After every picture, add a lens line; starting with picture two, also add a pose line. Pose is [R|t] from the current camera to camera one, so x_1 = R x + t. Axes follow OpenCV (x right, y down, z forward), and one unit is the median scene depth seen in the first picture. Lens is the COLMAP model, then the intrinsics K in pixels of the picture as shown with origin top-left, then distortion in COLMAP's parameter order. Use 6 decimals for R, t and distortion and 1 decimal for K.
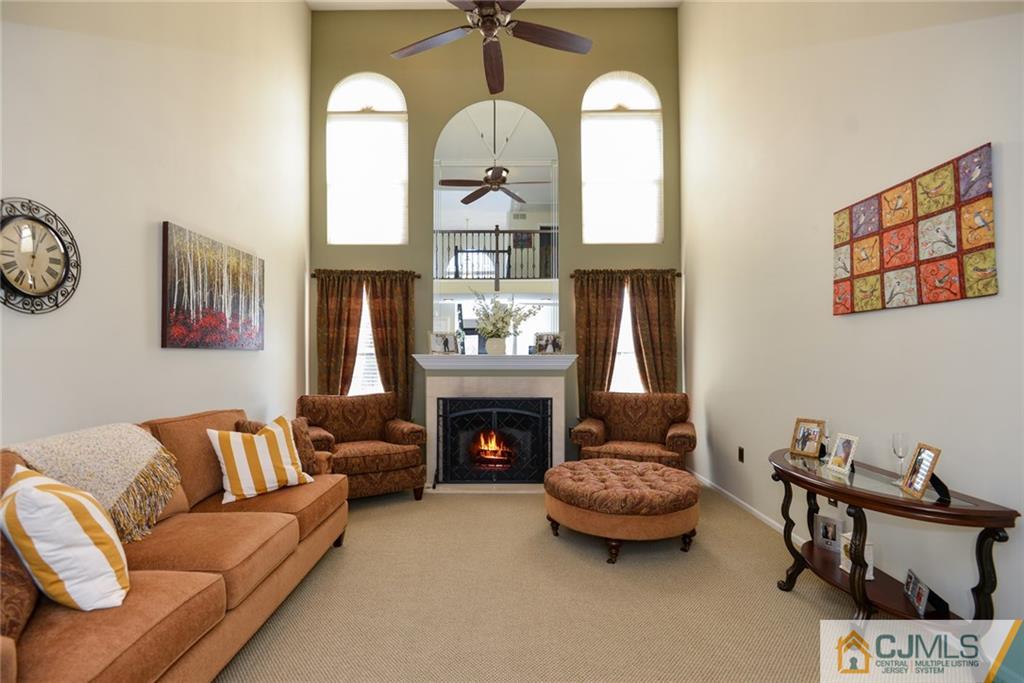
lens RADIAL K [[493.8, 0, 508.6], [0, 493.8, 353.3], [0, 0, 1]] dist [-0.015129, -0.000668]
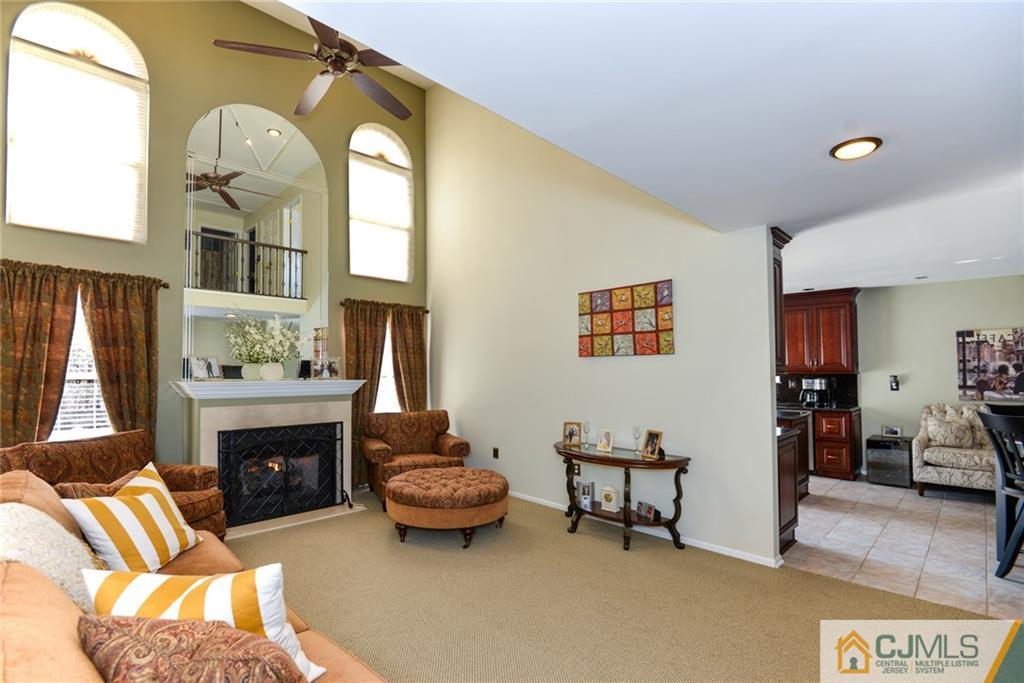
lens RADIAL K [[485.2, 0, 514.3], [0, 485.2, 355.5], [0, 0, 1]] dist [-0.000411, -0.000406]
pose [[0.700493, 0.024037, 0.713254, -0.393757], [-0.005180, 0.999578, -0.028599, -0.021708], [-0.713640, 0.016339, 0.700322, 0.019734]]
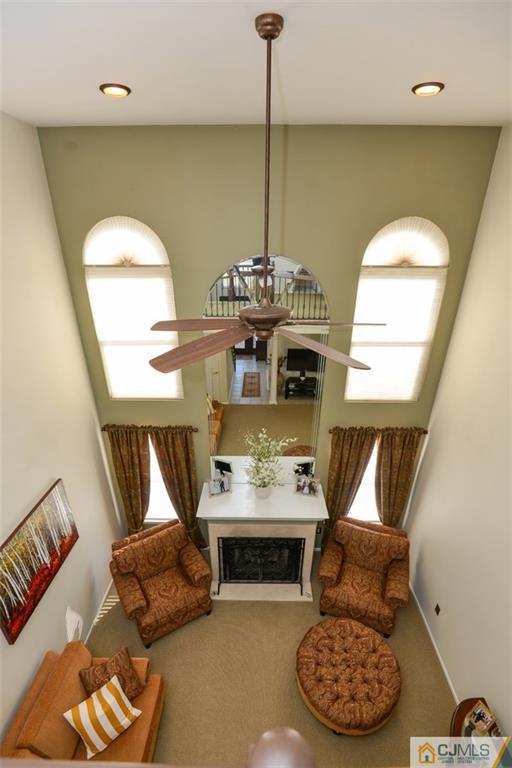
lens RADIAL K [[370.4, 0, 259.0], [0, 370.4, 414.2], [0, 0, 1]] dist [-0.015129, -0.000668]
pose [[0.999757, 0.021224, -0.005987, -0.036266], [-0.015648, 0.874098, 0.485498, -0.679273], [0.015538, -0.485286, 0.874218, 0.306844]]
